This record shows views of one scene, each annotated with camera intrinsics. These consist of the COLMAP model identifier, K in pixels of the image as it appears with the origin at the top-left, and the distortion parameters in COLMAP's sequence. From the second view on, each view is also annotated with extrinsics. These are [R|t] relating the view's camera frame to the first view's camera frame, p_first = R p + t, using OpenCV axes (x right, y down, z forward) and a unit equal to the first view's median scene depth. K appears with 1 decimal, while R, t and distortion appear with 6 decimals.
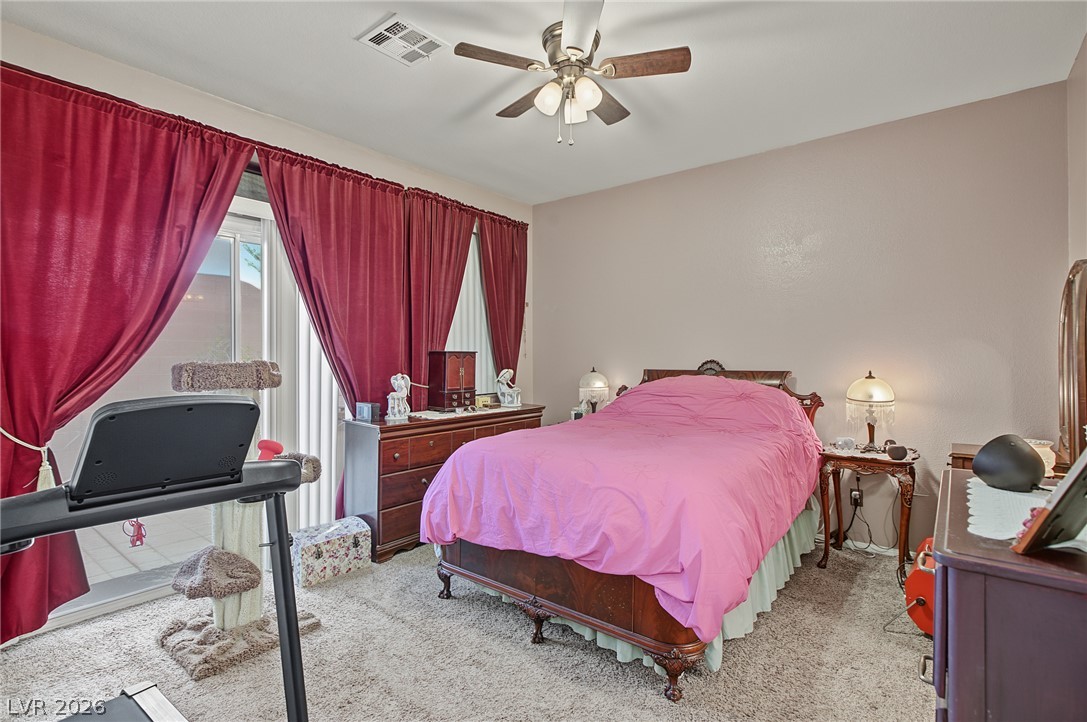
lens RADIAL K [[506.9, 0, 543.5], [0, 506.9, 359.0], [0, 0, 1]] dist [-0.011348, 0.001697]
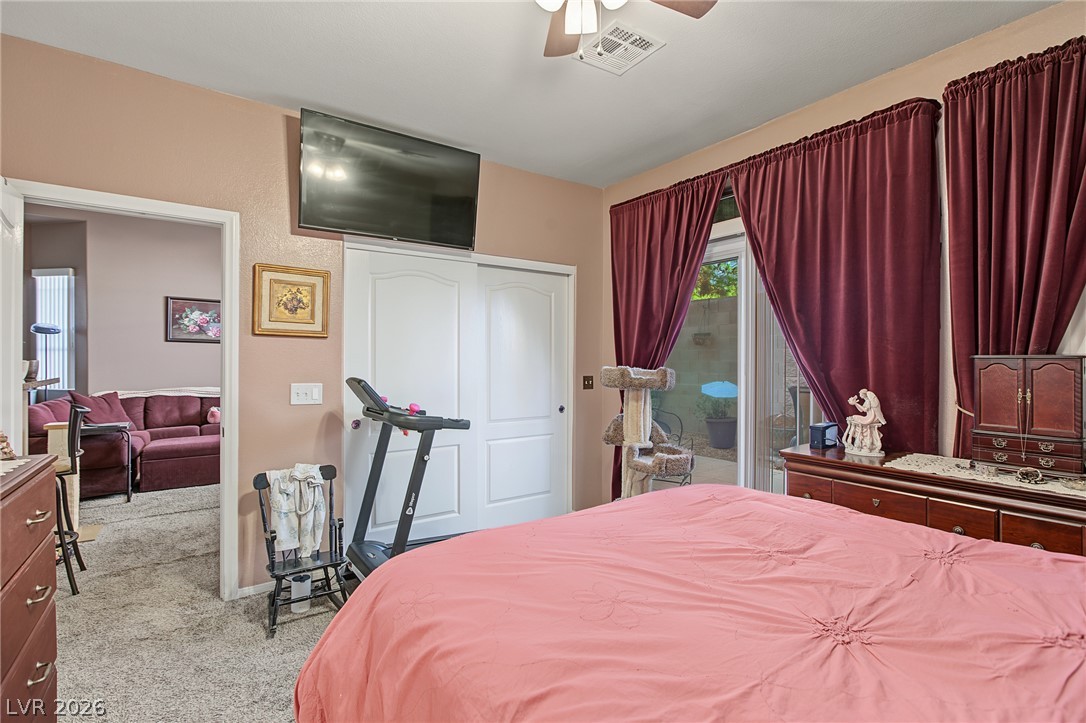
lens RADIAL K [[510.1, 0, 541.8], [0, 510.1, 365.9], [0, 0, 1]] dist [-0.014513, 0.000561]
pose [[-0.267621, 0.005856, -0.963506, 0.568769], [-0.008279, 0.999931, 0.008377, -0.006402], [0.963489, 0.010218, -0.267554, 0.872406]]
